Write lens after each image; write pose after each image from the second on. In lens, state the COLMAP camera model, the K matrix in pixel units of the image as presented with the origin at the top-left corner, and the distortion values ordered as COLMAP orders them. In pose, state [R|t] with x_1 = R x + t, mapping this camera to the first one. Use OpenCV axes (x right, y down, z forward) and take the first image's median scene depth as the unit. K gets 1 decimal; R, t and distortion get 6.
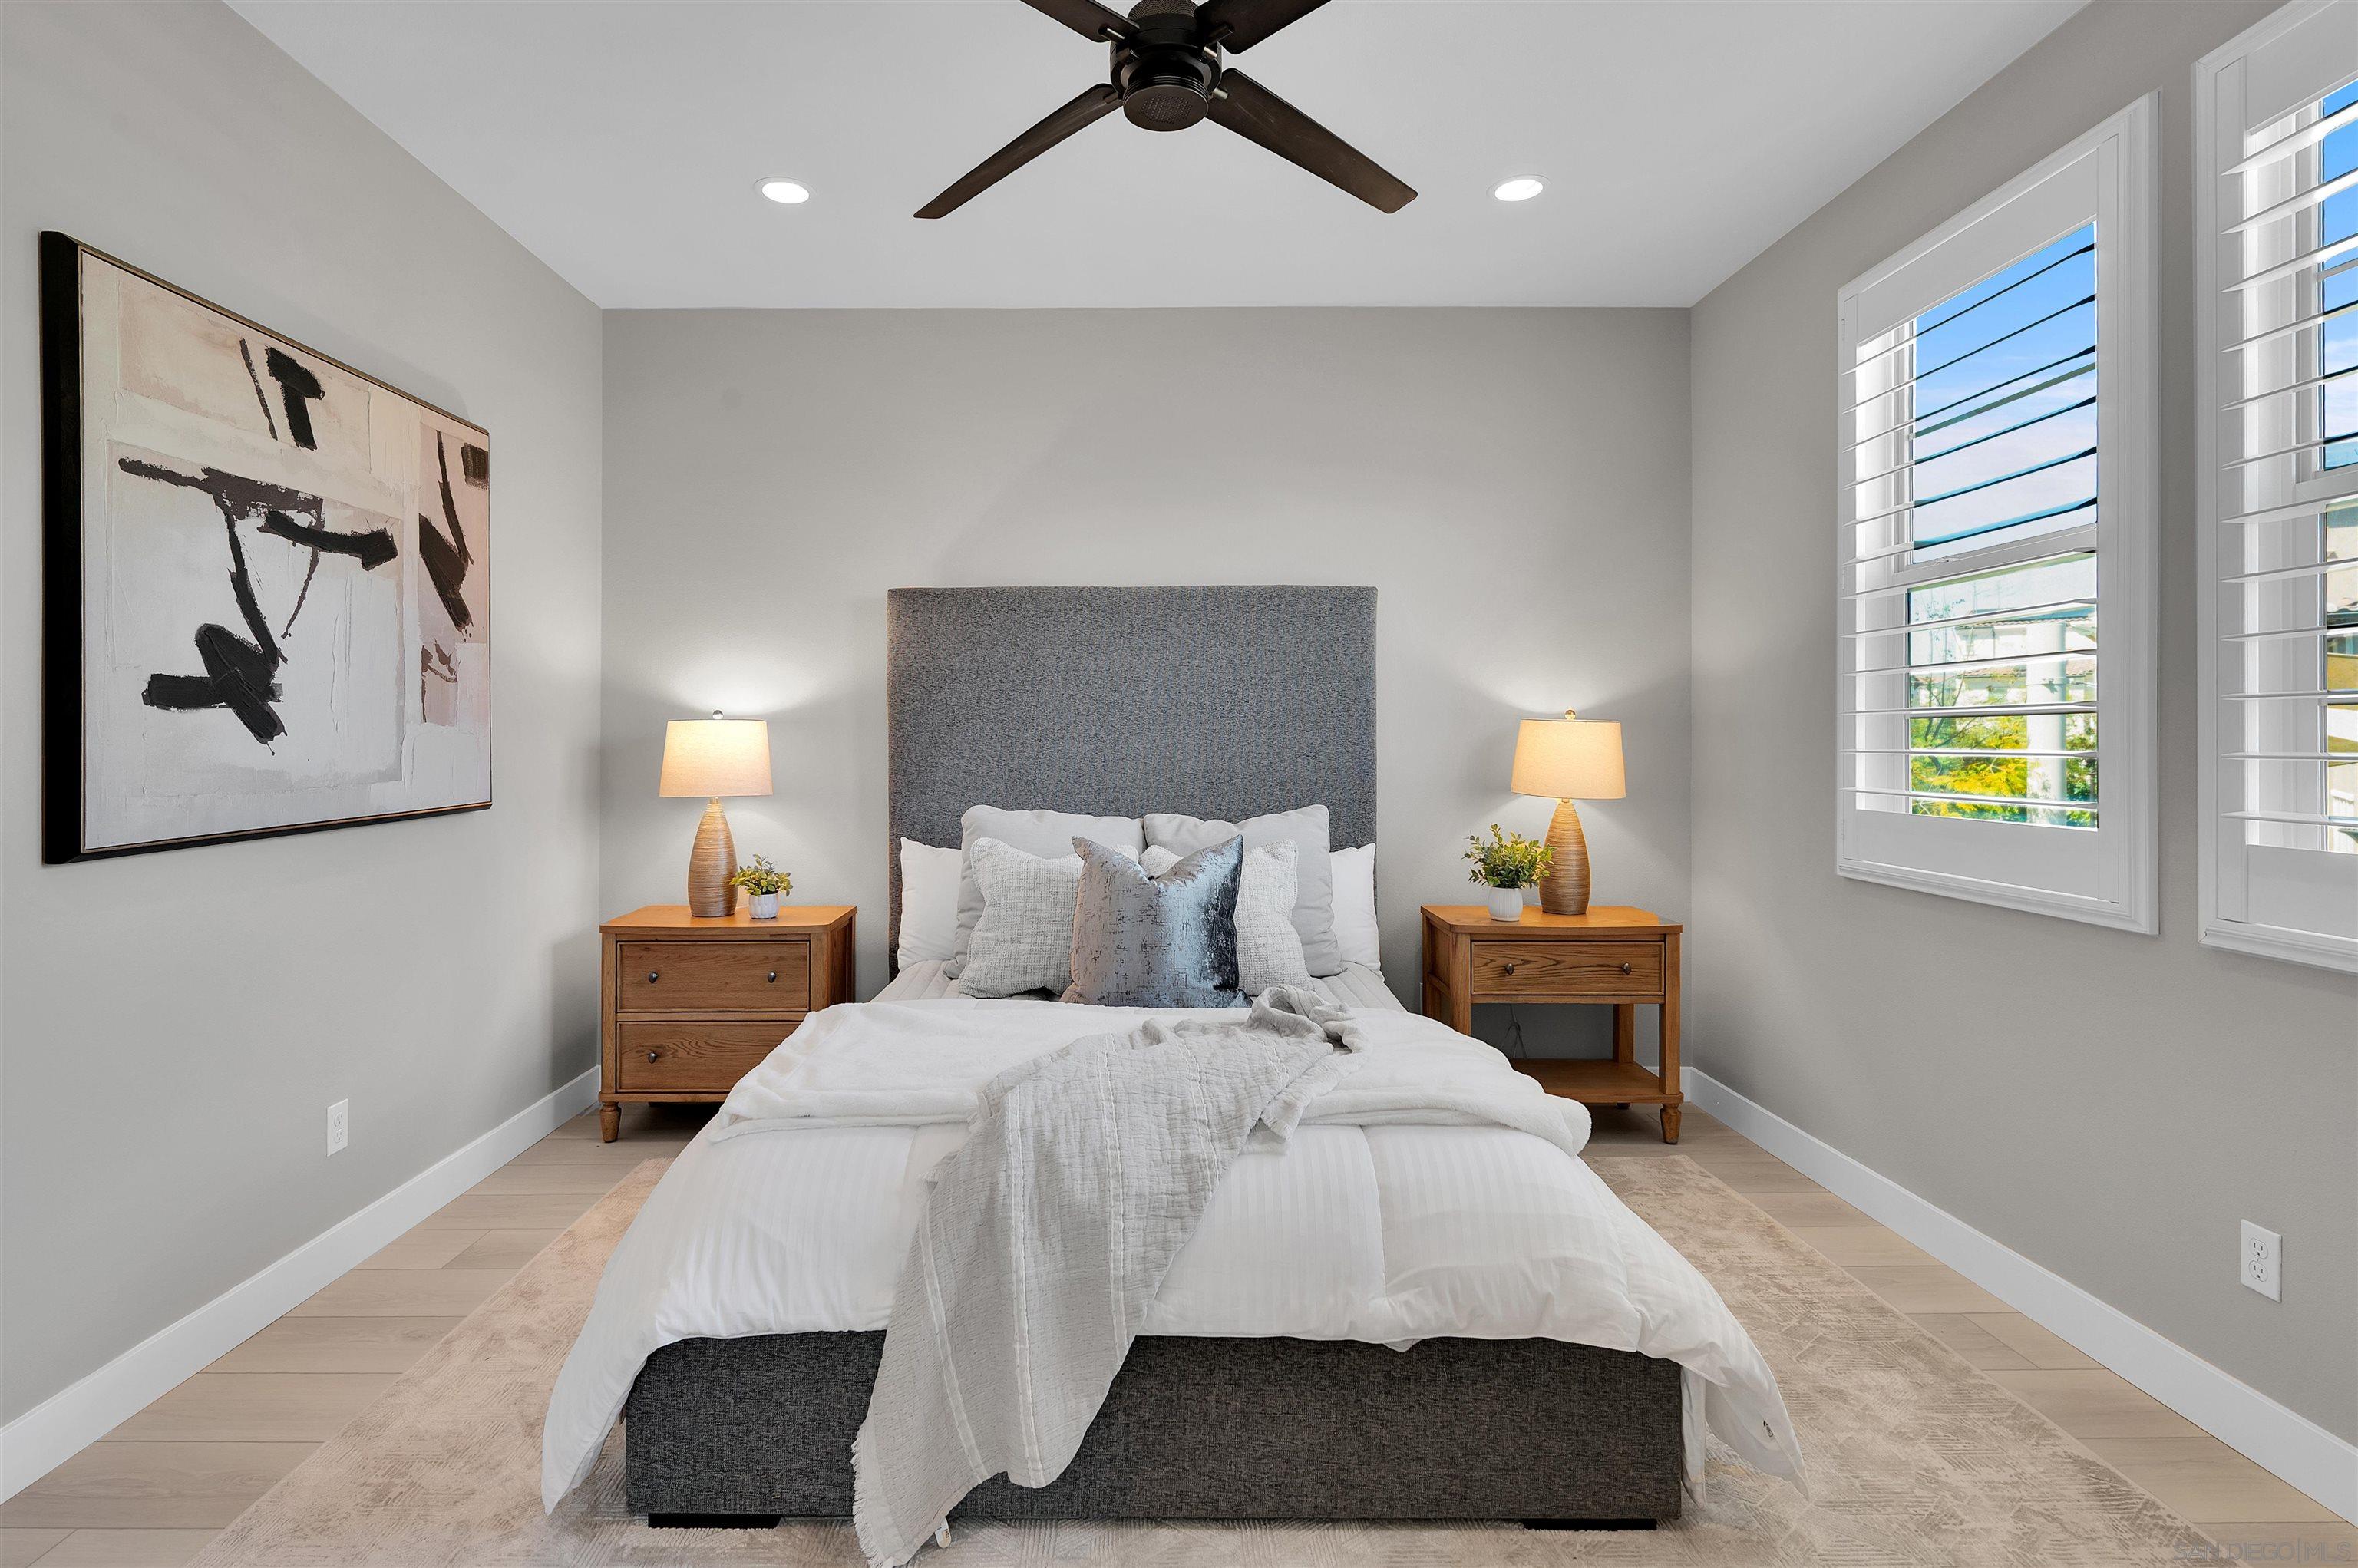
lens RADIAL K [[1200.0, 0, 1177.6], [0, 1200.0, 761.7], [0, 0, 1]] dist [0.001853, -0.000599]
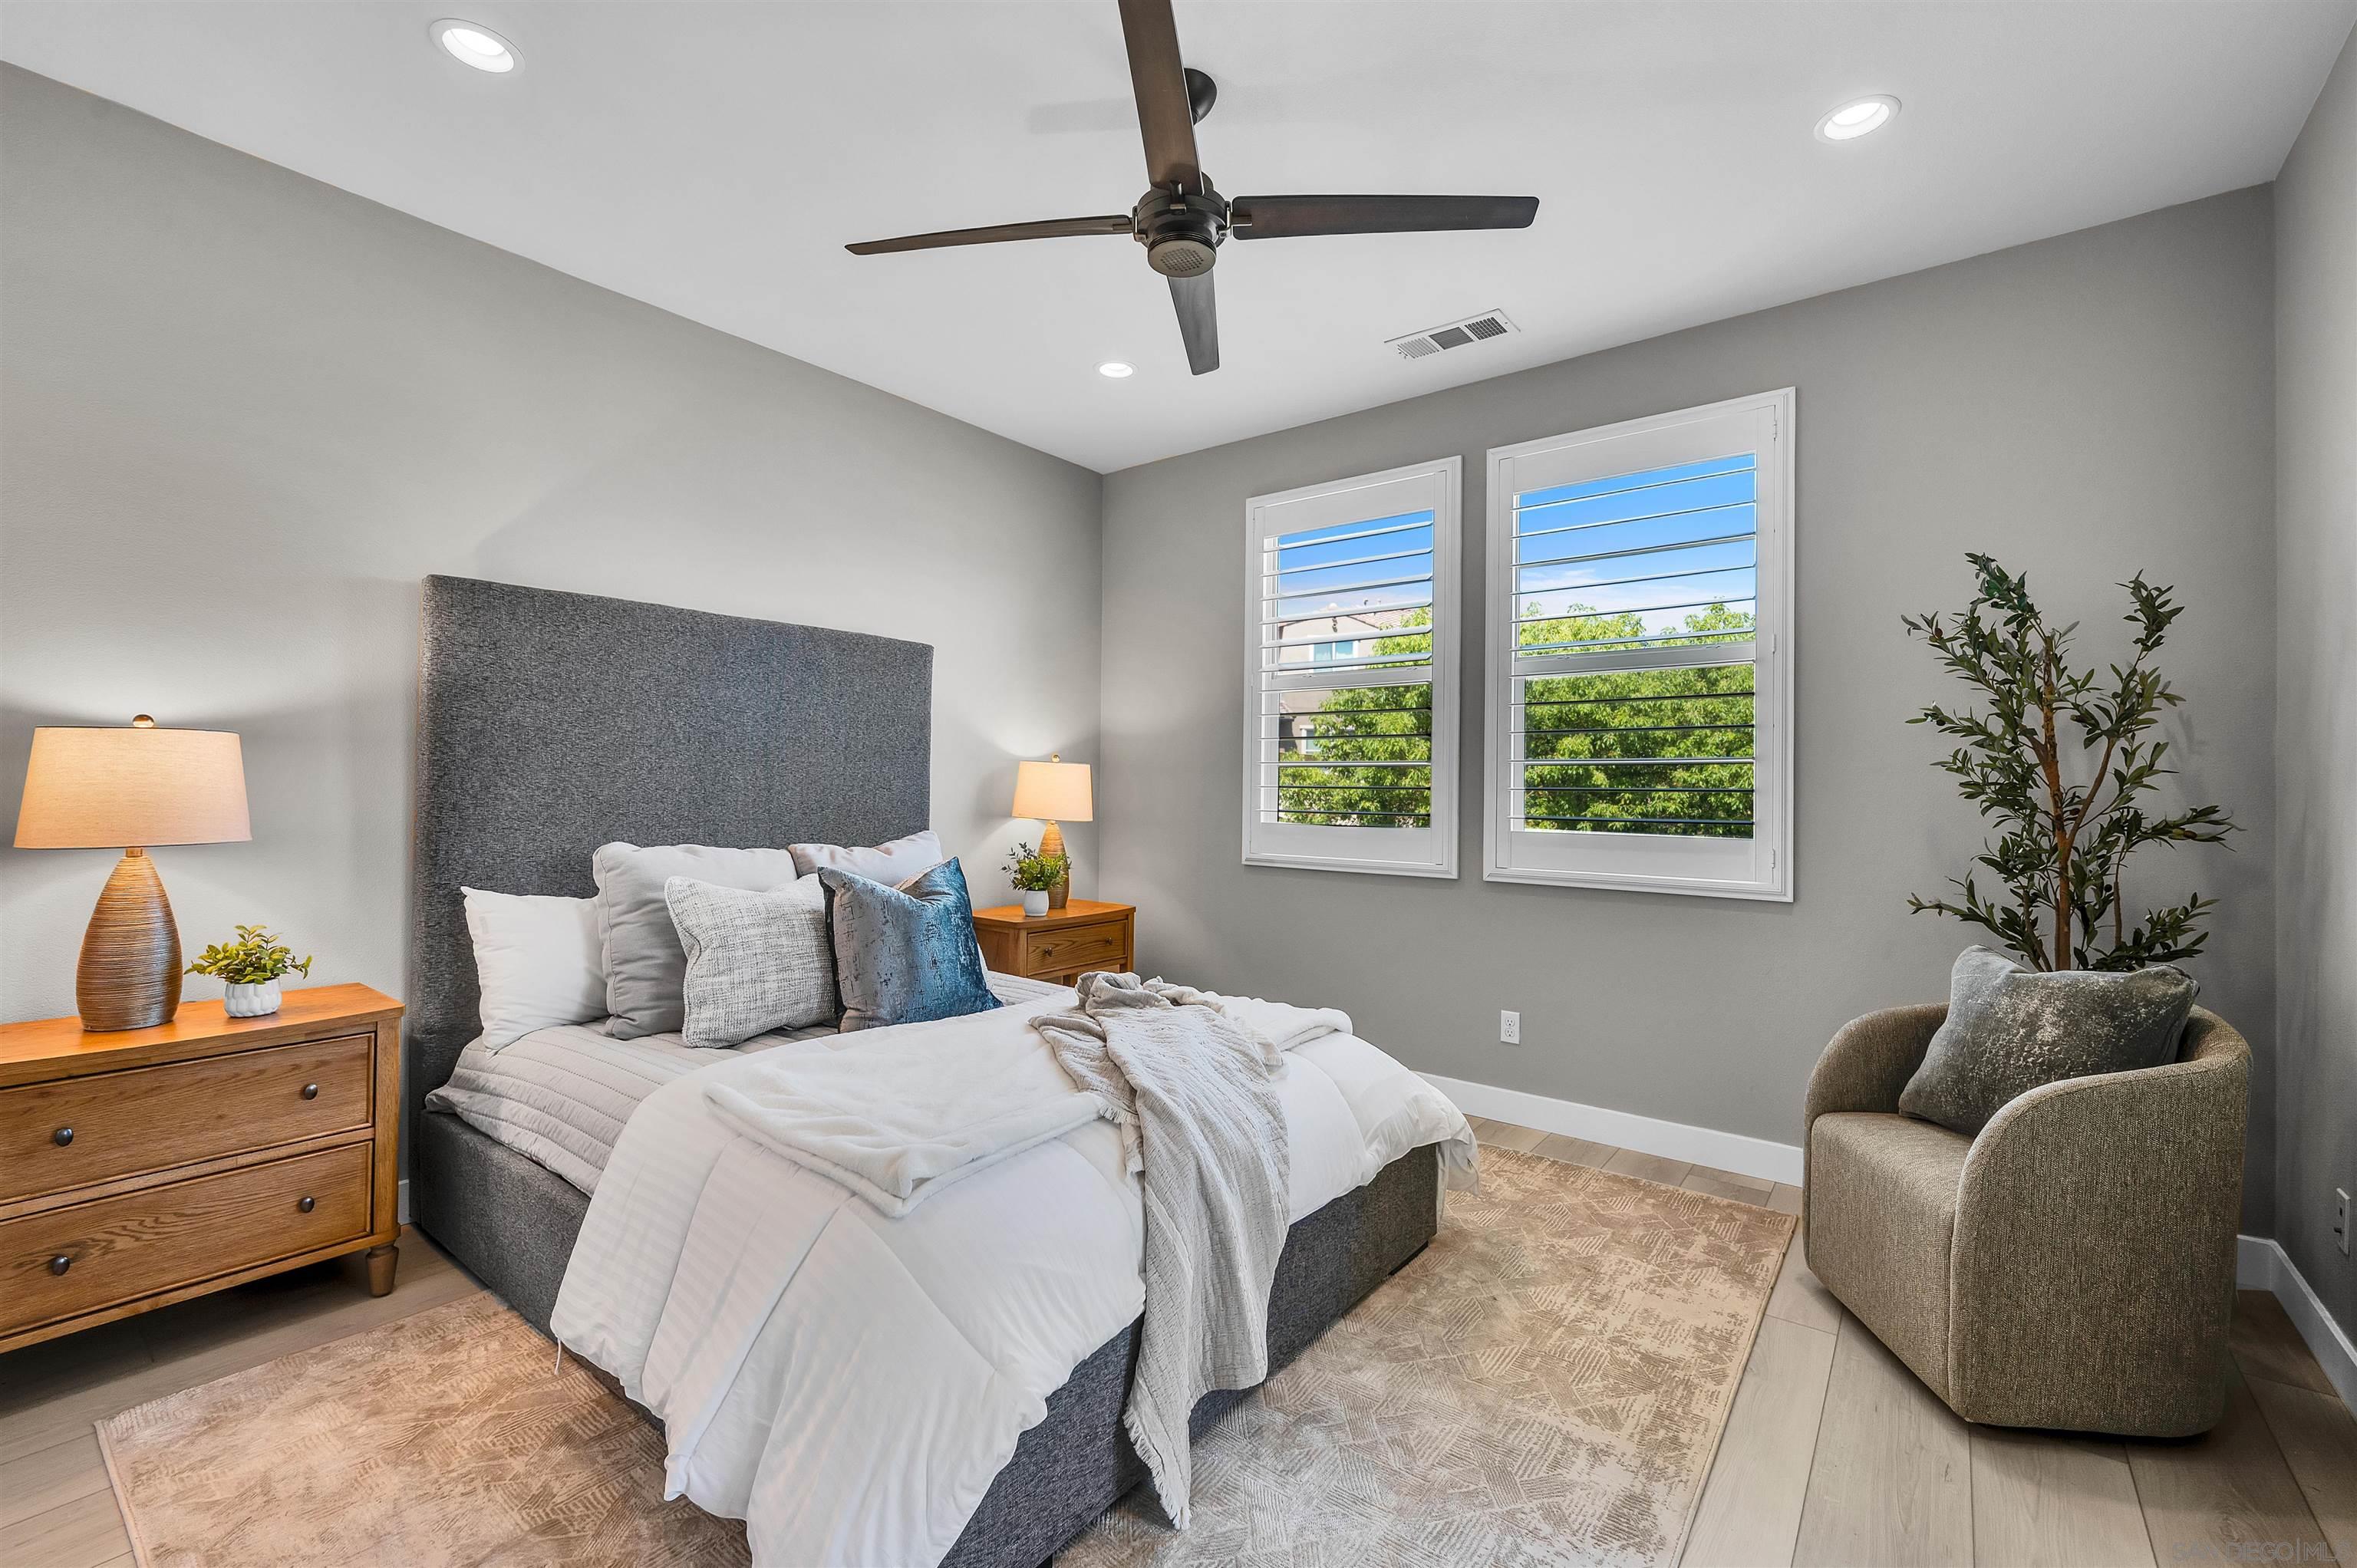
lens RADIAL K [[999.8, 0, 1177.9], [0, 999.8, 792.7], [0, 0, 1]] dist [-0.001651, -0.000355]
pose [[0.613728, 0.001670, 0.789516, -0.475294], [0.003603, 0.999981, -0.004916, 0.004938], [-0.789509, 0.005862, 0.613711, 0.214891]]
